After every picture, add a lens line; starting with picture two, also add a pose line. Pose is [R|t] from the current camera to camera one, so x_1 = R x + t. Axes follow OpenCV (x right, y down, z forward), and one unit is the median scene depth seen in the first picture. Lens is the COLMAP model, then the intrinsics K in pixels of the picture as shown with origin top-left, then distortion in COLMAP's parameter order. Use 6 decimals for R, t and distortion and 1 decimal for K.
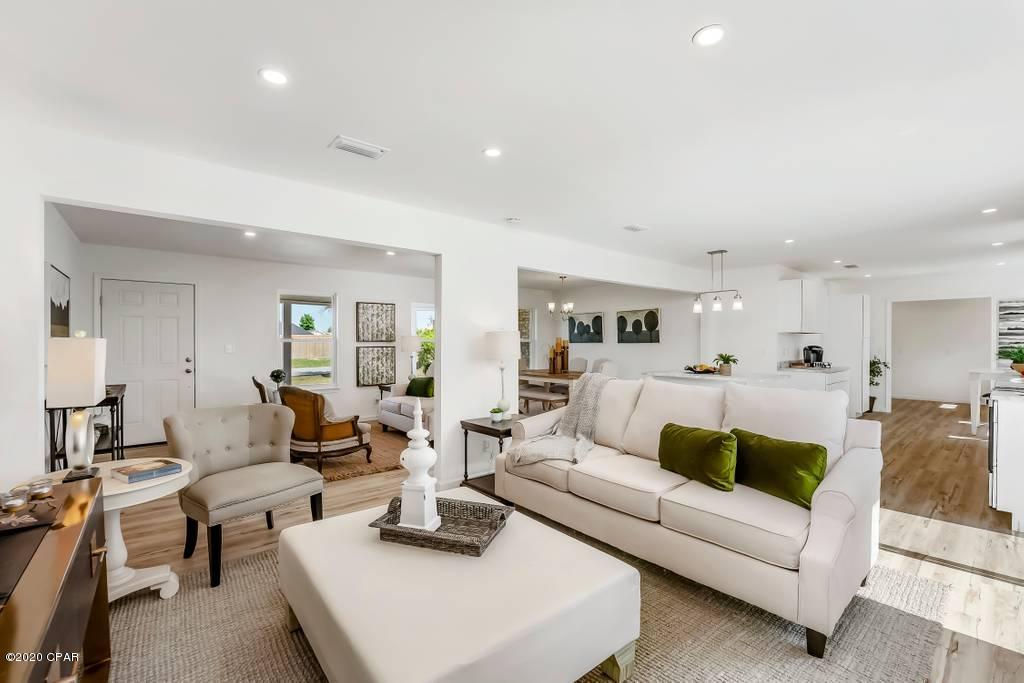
lens RADIAL K [[436.2, 0, 512.0], [0, 436.2, 341.5], [0, 0, 1]] dist [-0.013159, 0.000003]
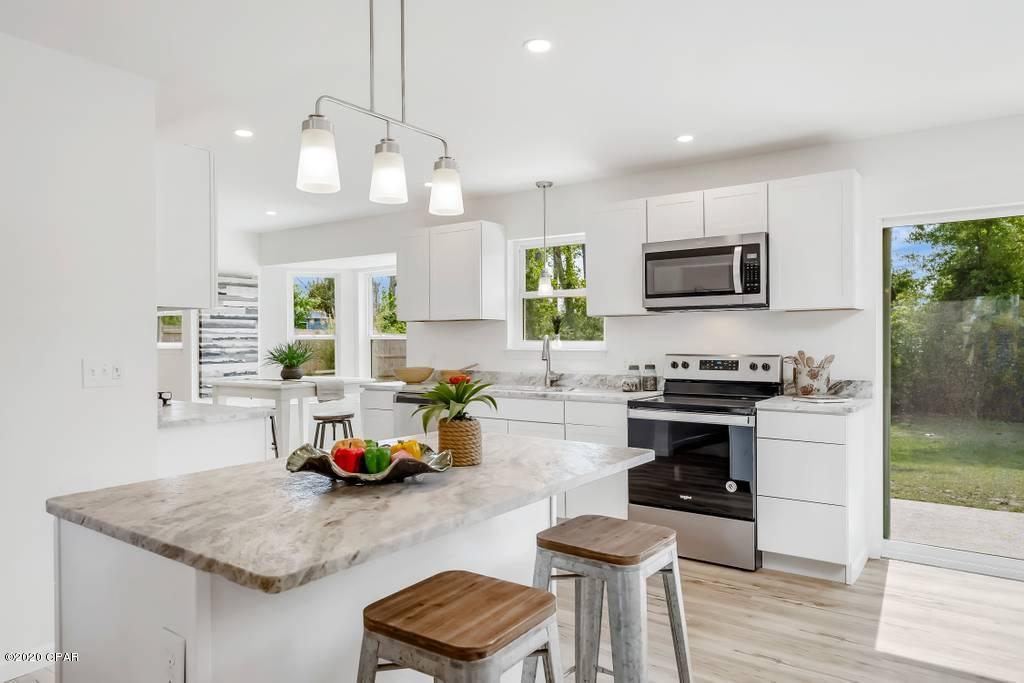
lens RADIAL K [[676.0, 0, 516.5], [0, 676.0, 344.9], [0, 0, 1]] dist [0.005322, 0.001730]
pose [[-0.243631, -0.010363, 0.969813, 0.077243], [0.006630, 0.999902, 0.012350, 0.002479], [-0.969845, 0.009439, -0.243538, 0.810083]]
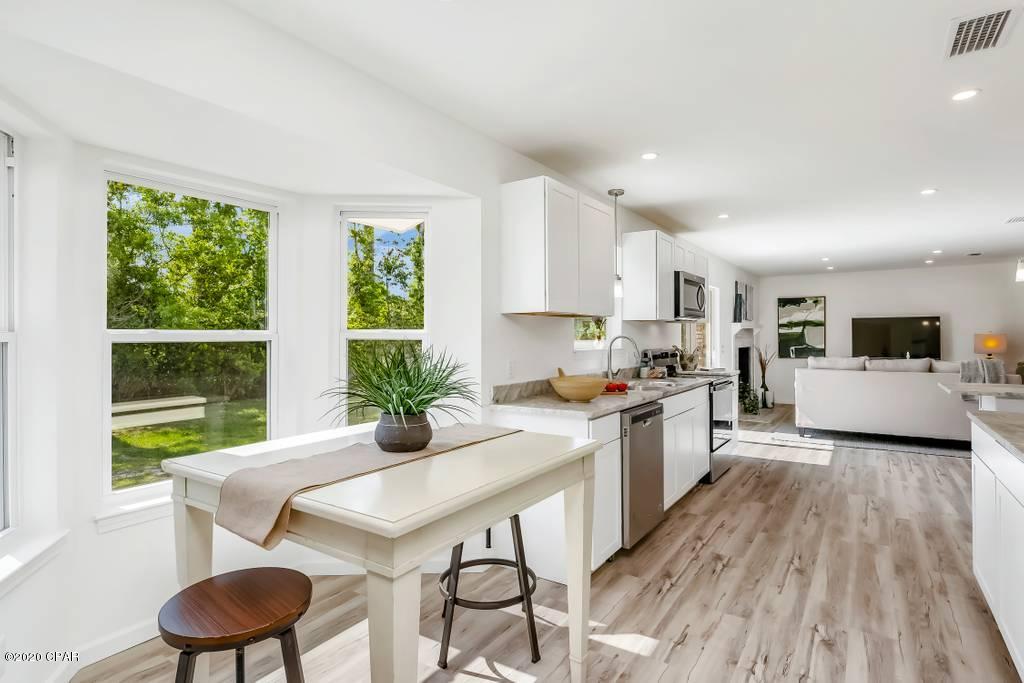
lens RADIAL K [[529.9, 0, 518.0], [0, 529.9, 333.5], [0, 0, 1]] dist [-0.001532, 0.000267]
pose [[-0.961768, -0.001388, -0.273863, 1.062814], [-0.000549, 0.999995, -0.003138, 0.001414], [0.273866, -0.002868, -0.961763, 1.153302]]
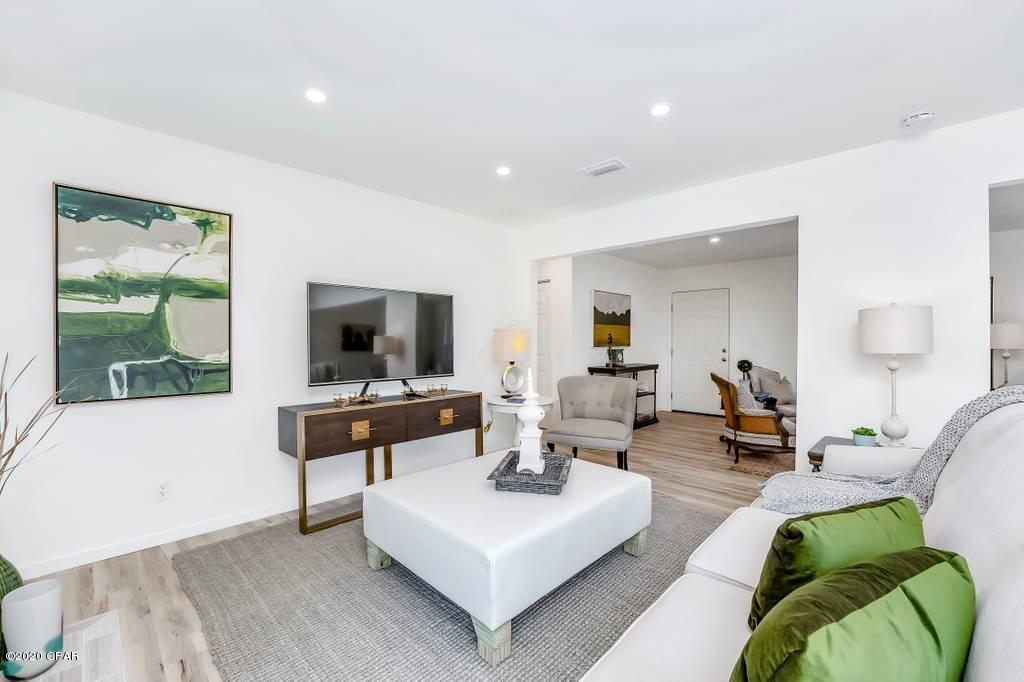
lens RADIAL K [[419.6, 0, 512.0], [0, 419.6, 341.0], [0, 0, 1]] dist [-0.024501, 0.005518]
pose [[0.095152, -0.001124, -0.995462, 0.292808], [-0.003071, 0.999994, -0.001423, 0.015360], [0.995458, 0.003192, 0.095148, 0.236780]]
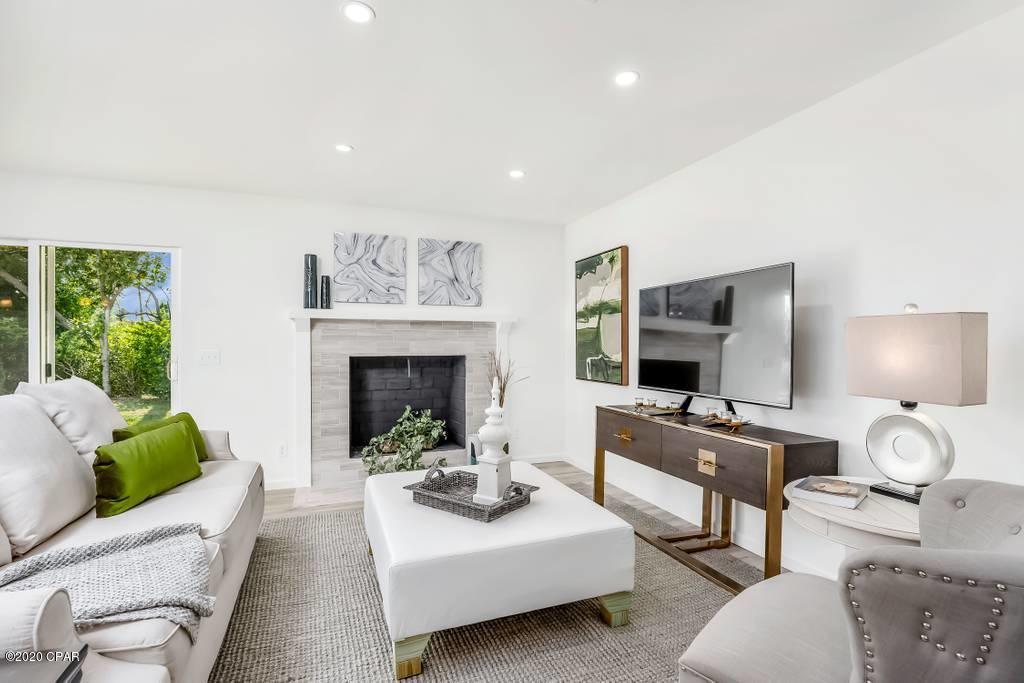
lens RADIAL K [[471.7, 0, 515.2], [0, 471.7, 345.6], [0, 0, 1]] dist [-0.000722, 0.000001]
pose [[-0.947206, -0.007660, 0.320534, -0.178927], [-0.005495, 0.999956, 0.007658, 0.012602], [-0.320579, 0.005492, -0.947206, 0.588762]]
